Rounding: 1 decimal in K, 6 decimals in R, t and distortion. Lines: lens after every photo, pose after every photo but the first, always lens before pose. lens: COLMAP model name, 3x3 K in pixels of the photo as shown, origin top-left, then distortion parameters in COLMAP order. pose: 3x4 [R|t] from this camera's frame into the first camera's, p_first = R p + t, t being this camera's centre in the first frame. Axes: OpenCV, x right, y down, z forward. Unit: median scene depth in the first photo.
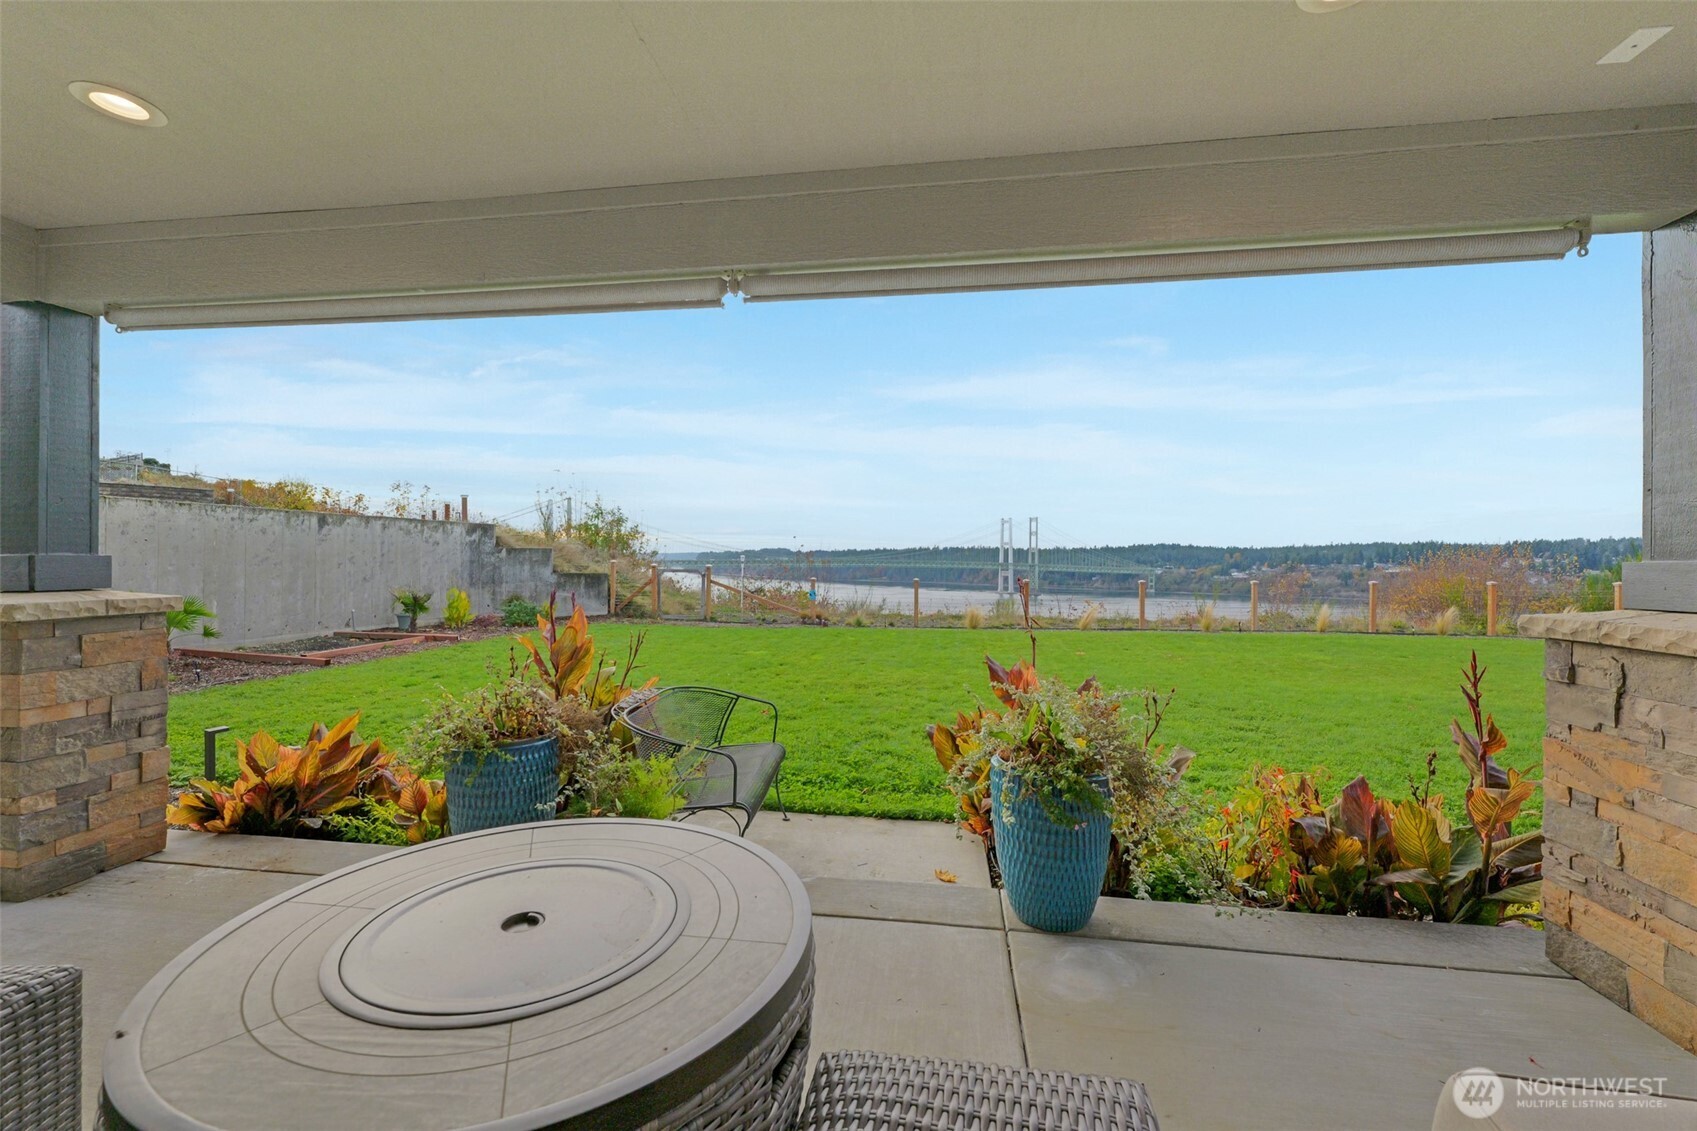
lens RADIAL K [[705.3, 0, 843.5], [0, 705.3, 552.4], [0, 0, 1]] dist [0.002328, -0.000772]
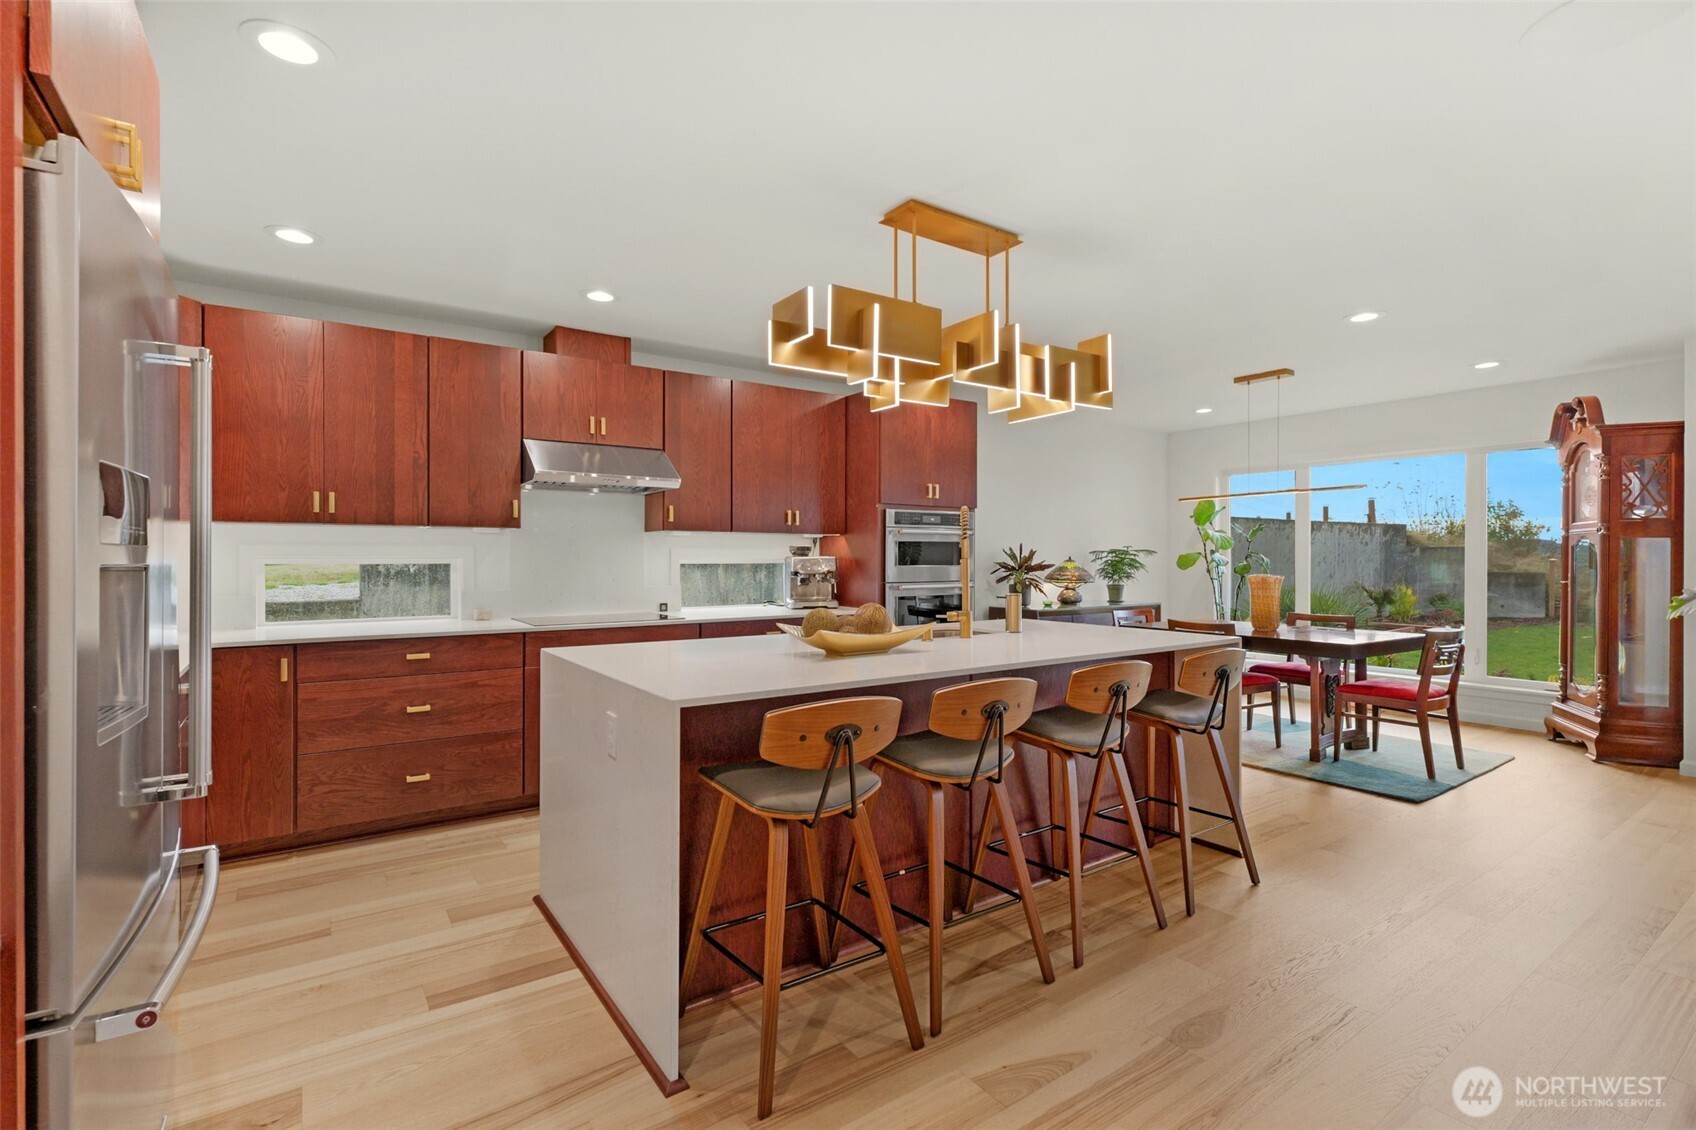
lens RADIAL K [[804.6, 0, 876.7], [0, 804.6, 560.6], [0, 0, 1]] dist [0.005518, -0.000947]
pose [[0.693811, -0.002768, -0.720152, -0.198010], [0.012103, 0.999896, 0.007817, -0.005759], [0.720056, -0.014139, 0.693772, -0.372358]]
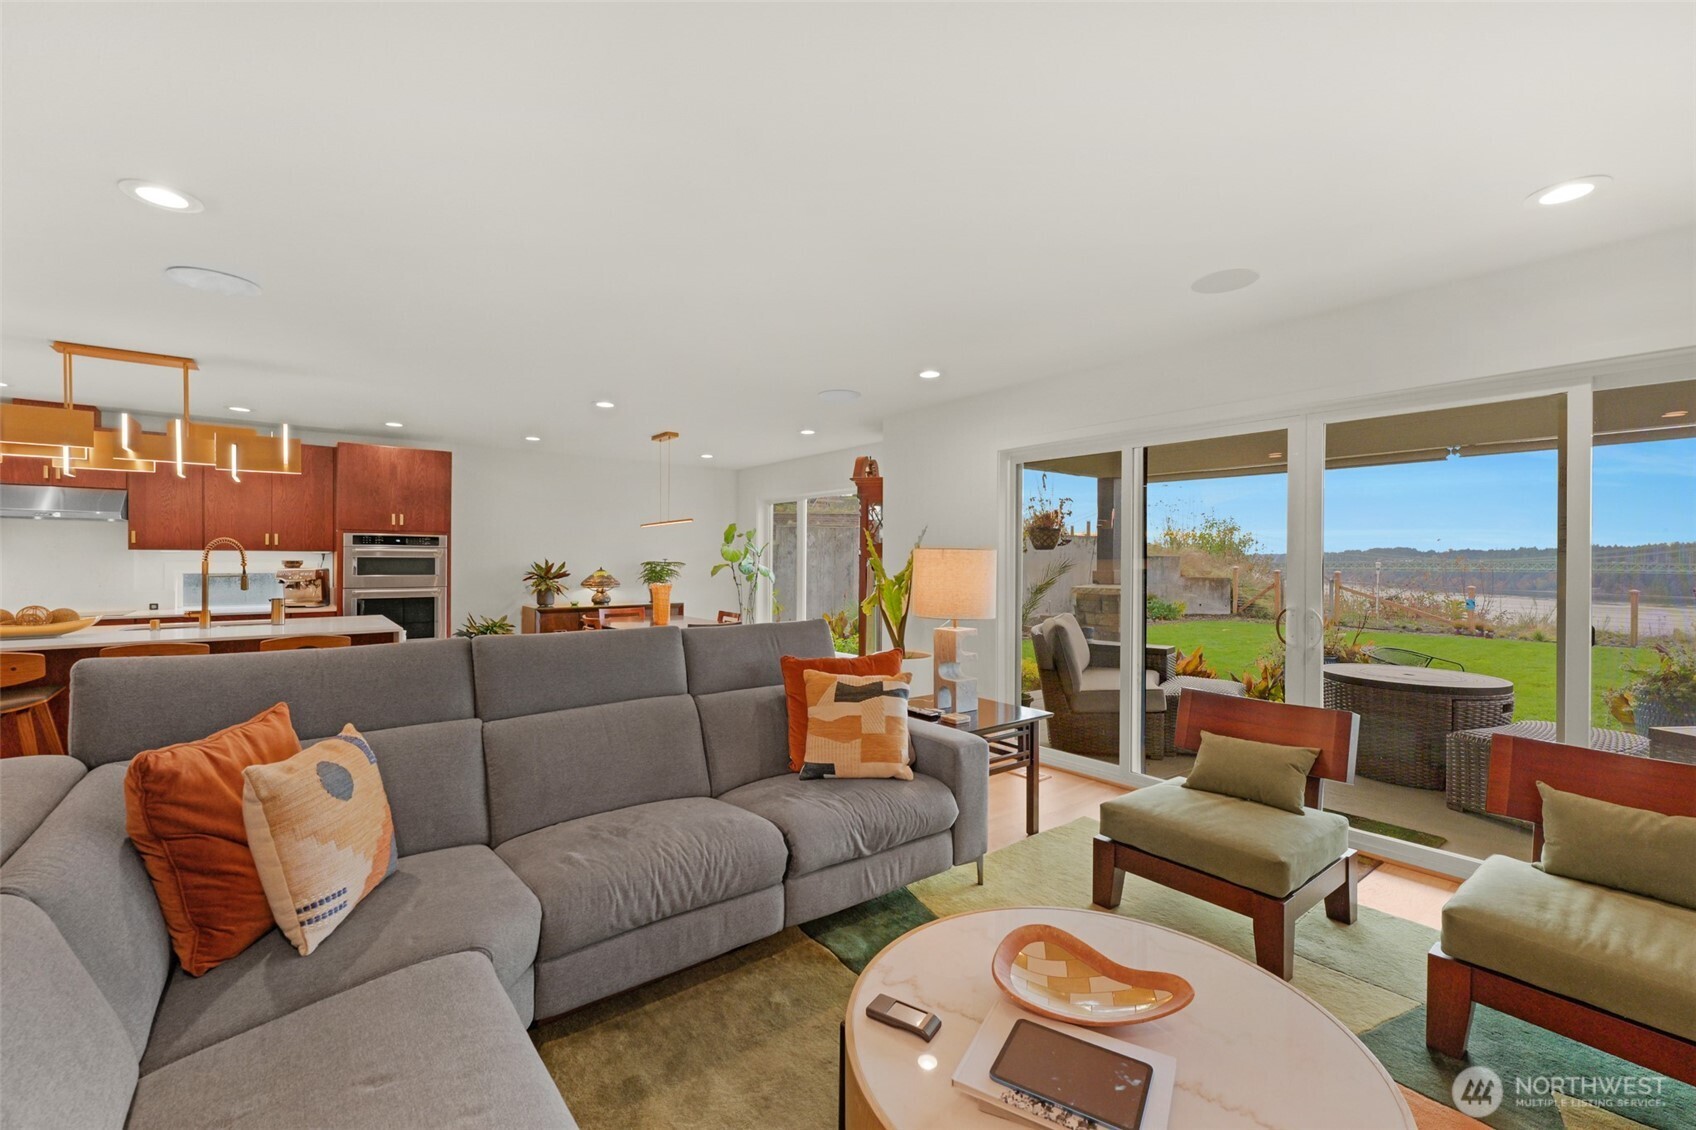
lens RADIAL K [[704.9, 0, 849.7], [0, 704.9, 562.2], [0, 0, 1]] dist [0.002328, -0.000772]
pose [[0.729028, 0.000232, -0.684483, -0.003231], [0.006854, 0.999947, 0.007640, -0.008861], [0.684449, -0.010261, 0.728988, -0.254749]]
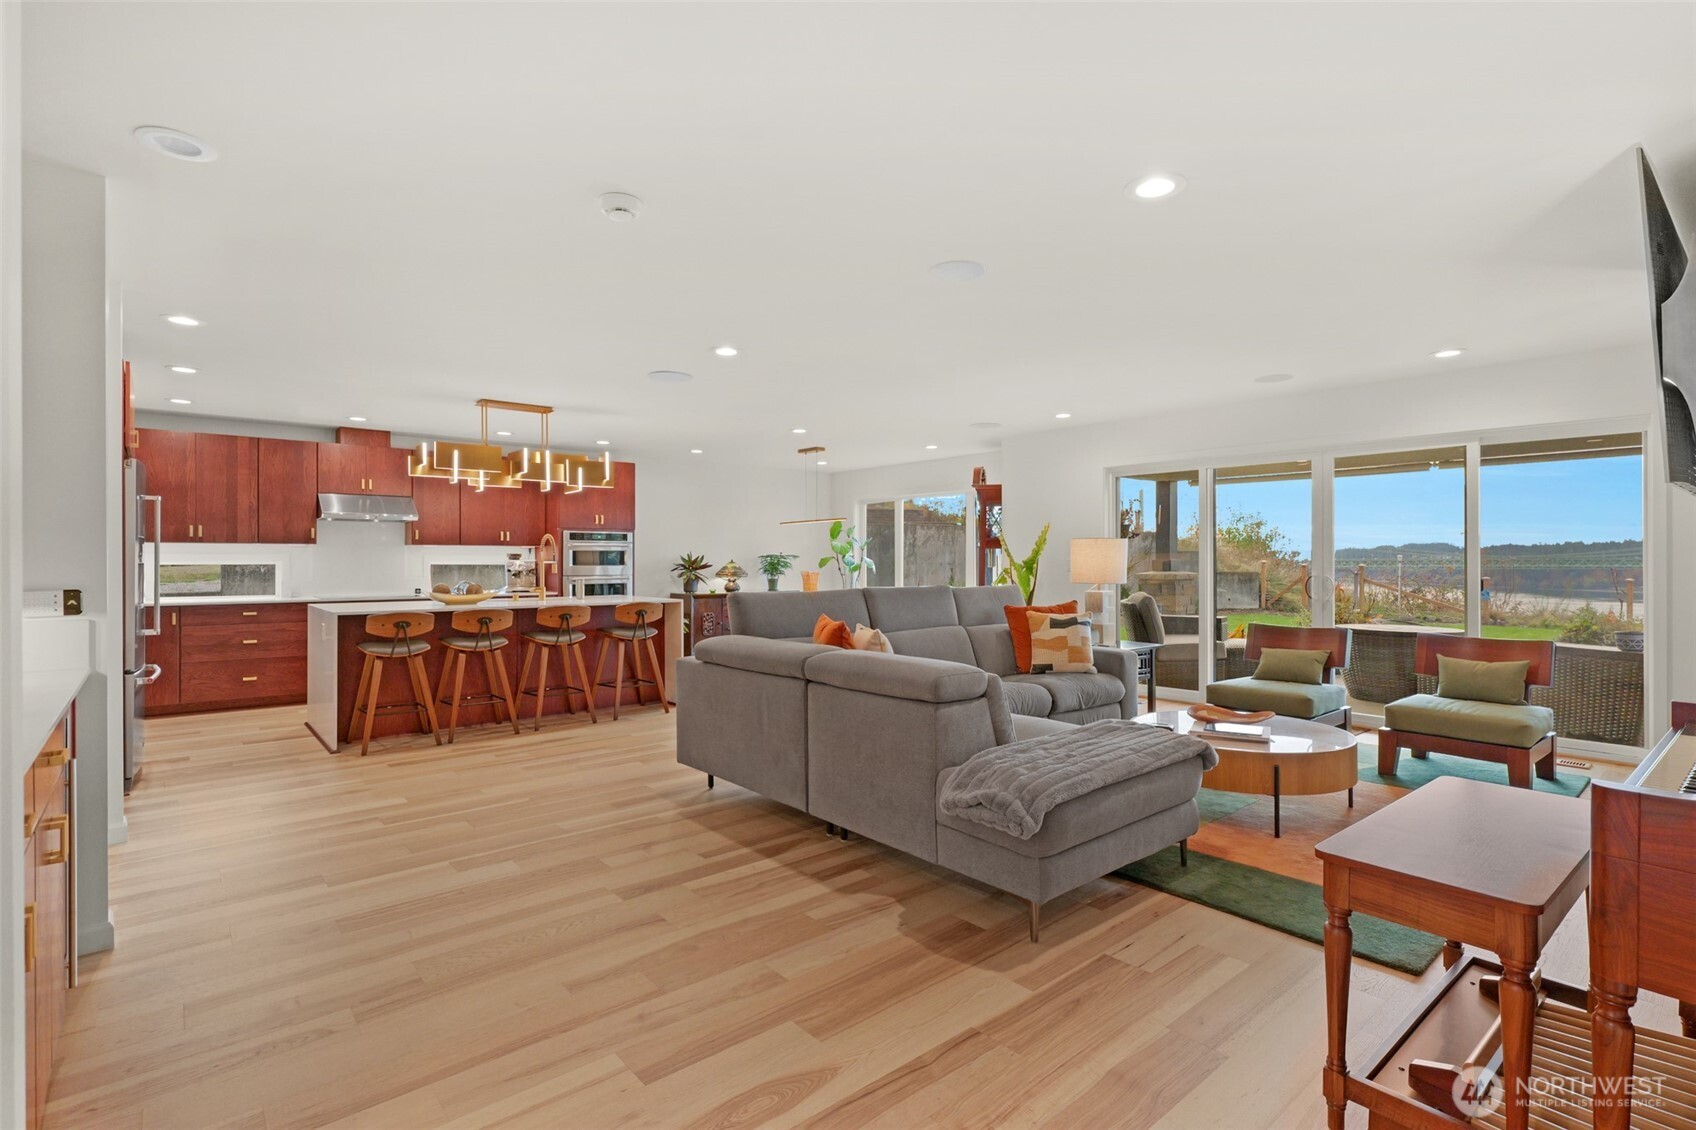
lens RADIAL K [[804.6, 0, 864.2], [0, 804.6, 561.2], [0, 0, 1]] dist [0.005518, -0.000947]
pose [[0.759467, -0.006042, -0.650518, 0.029679], [0.013195, 0.999894, 0.006118, -0.004759], [0.650412, -0.013230, 0.759467, -0.412818]]
